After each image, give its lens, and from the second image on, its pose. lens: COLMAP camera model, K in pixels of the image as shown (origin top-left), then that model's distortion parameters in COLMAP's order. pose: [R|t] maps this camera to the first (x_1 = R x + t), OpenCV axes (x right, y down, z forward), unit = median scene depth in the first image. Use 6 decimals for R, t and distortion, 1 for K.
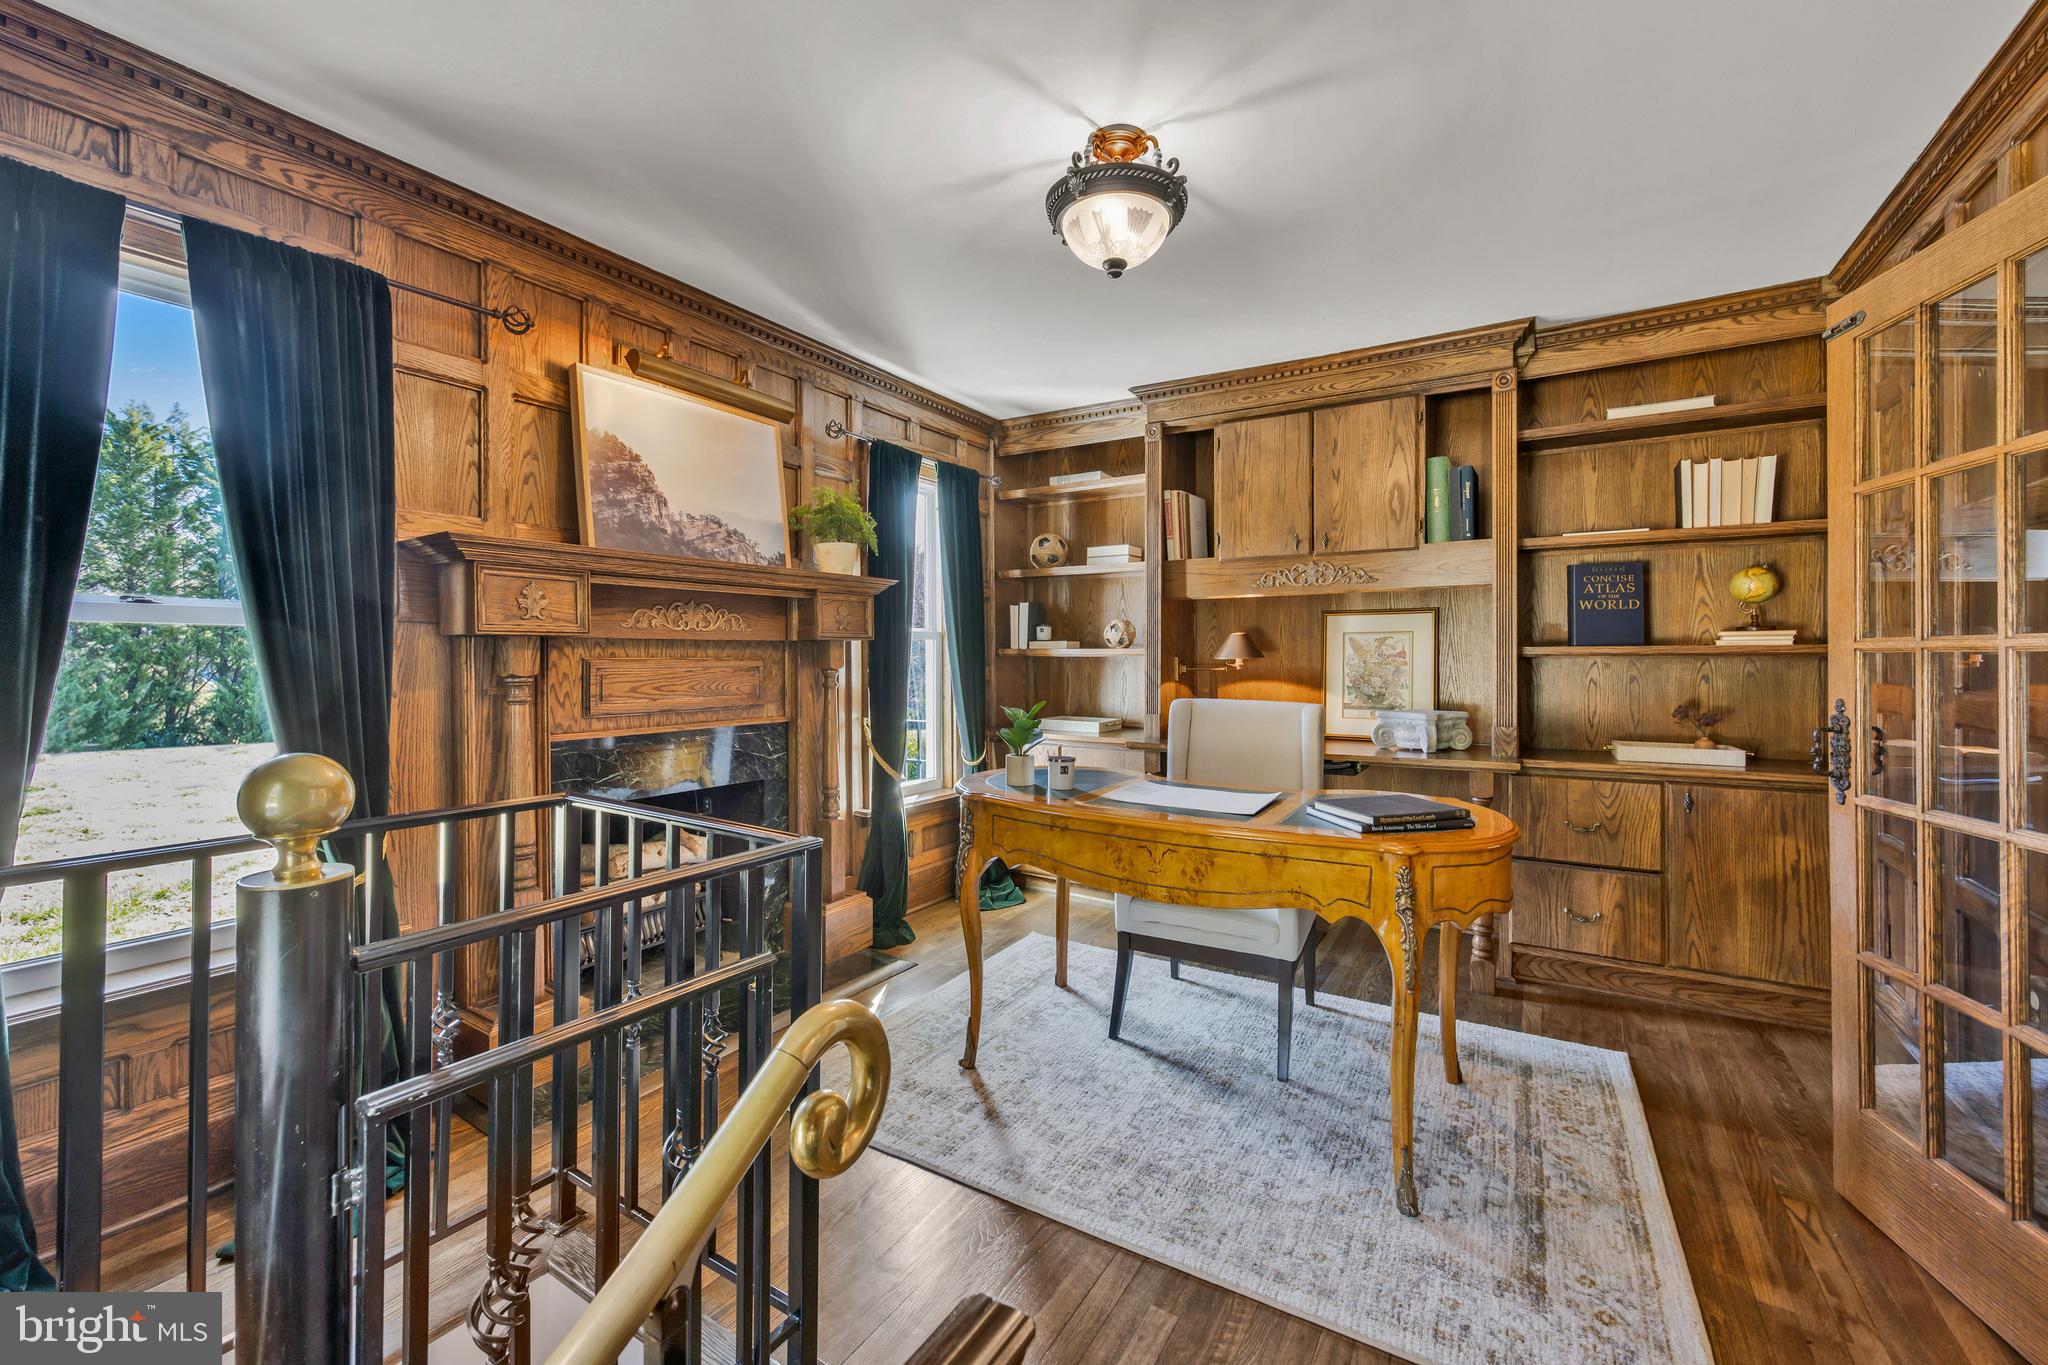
lens RADIAL K [[838.0, 0, 1004.3], [0, 838.0, 655.5], [0, 0, 1]] dist [0.005614, -0.000420]
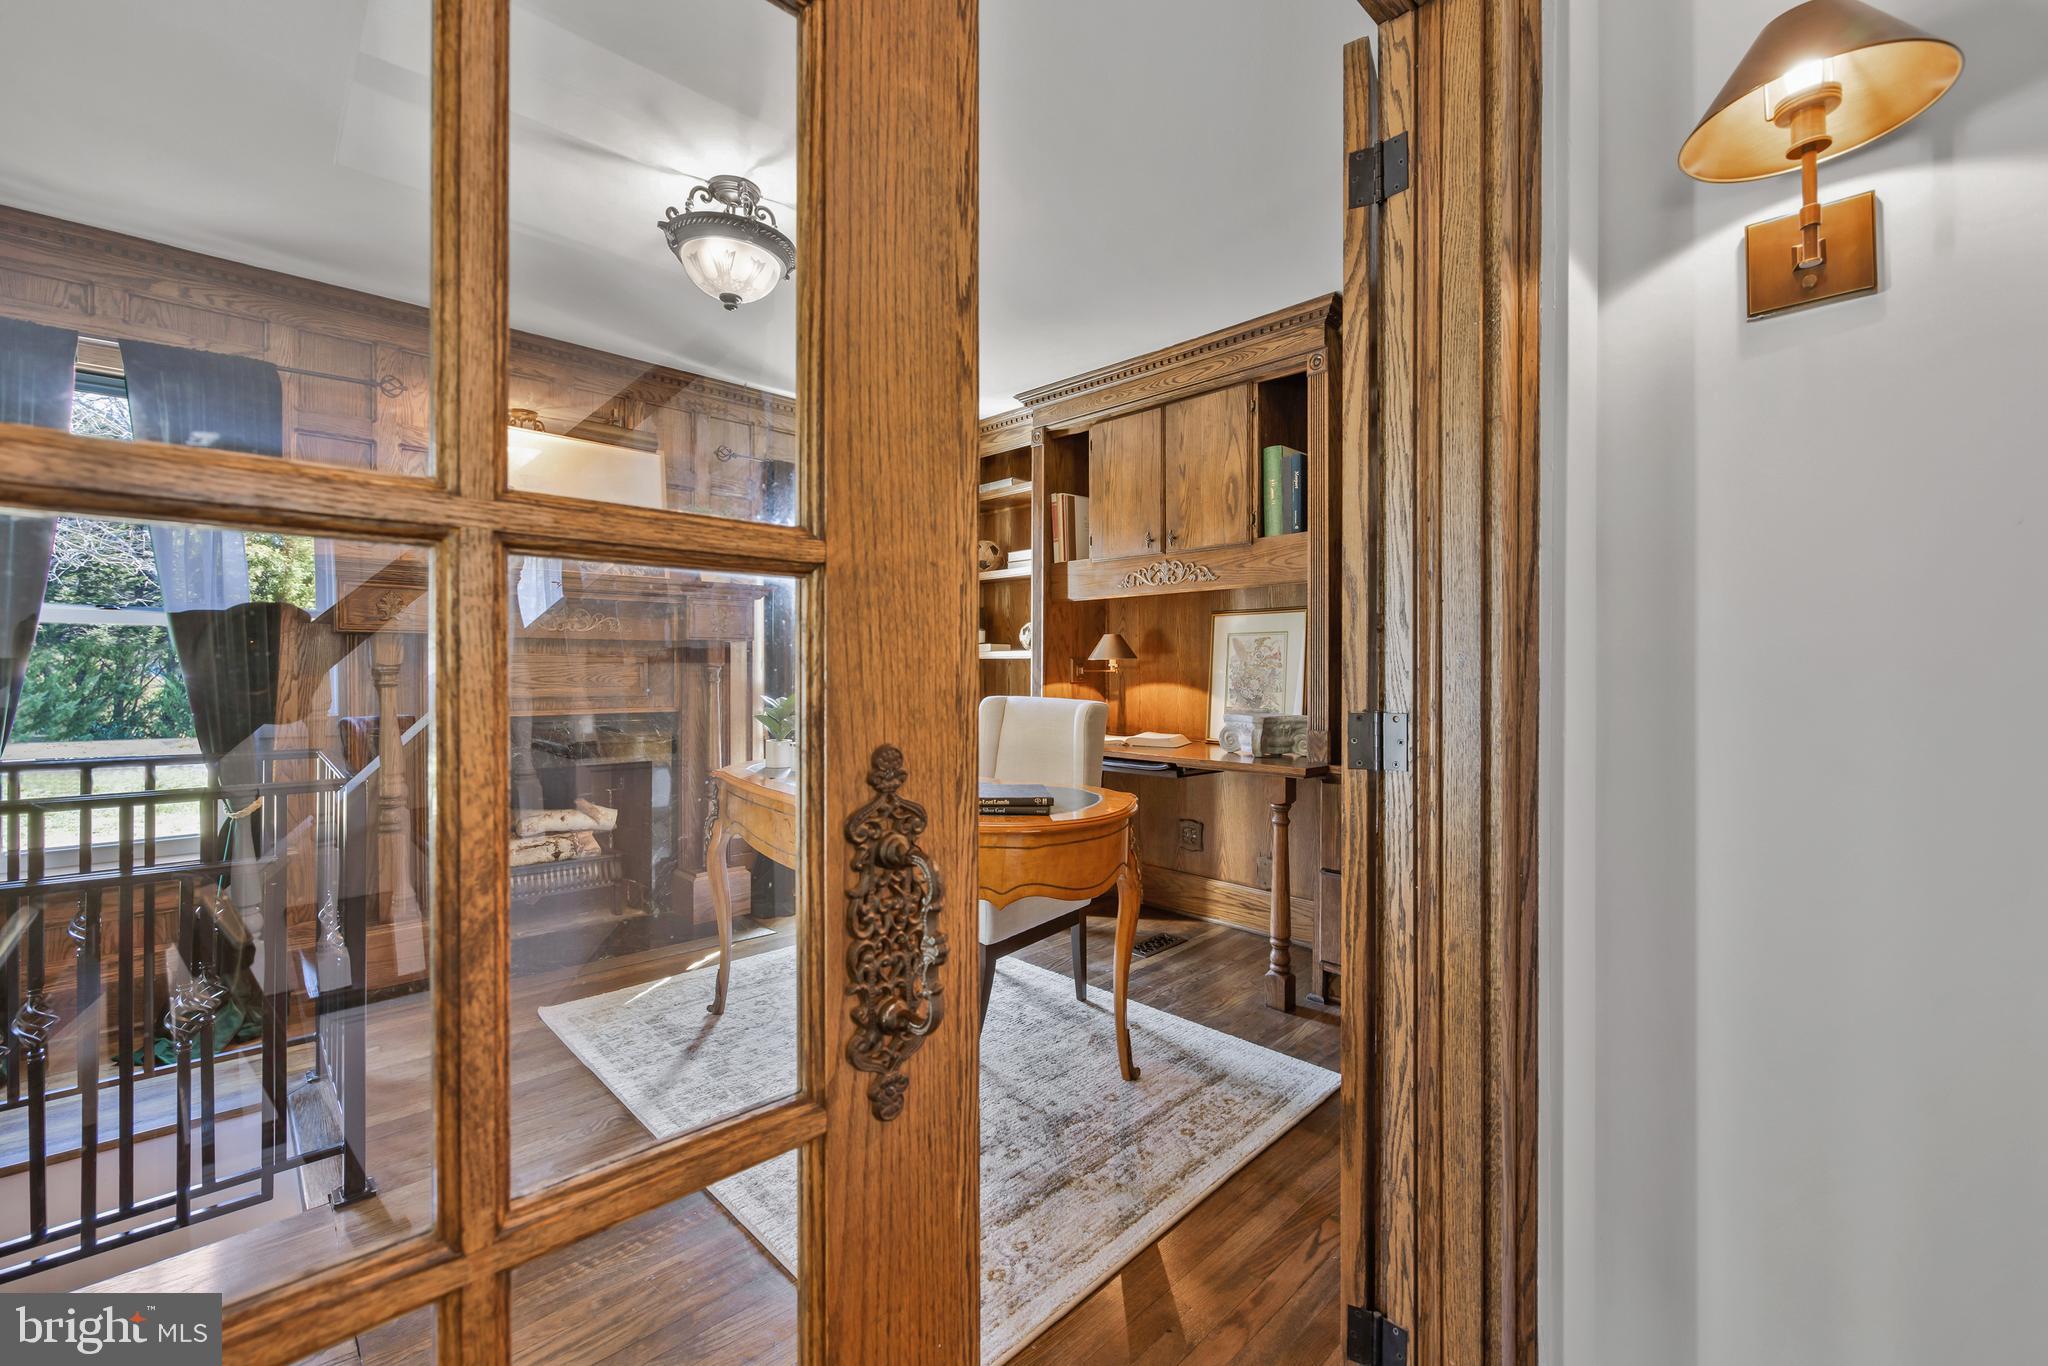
lens RADIAL K [[838.0, 0, 959.4], [0, 838.0, 667.3], [0, 0, 1]] dist [0.005614, -0.000420]
pose [[0.965686, 0.007425, -0.259605, 0.425121], [-0.006882, 0.999972, 0.003001, 0.013027], [0.259620, -0.001112, 0.965710, -0.009303]]
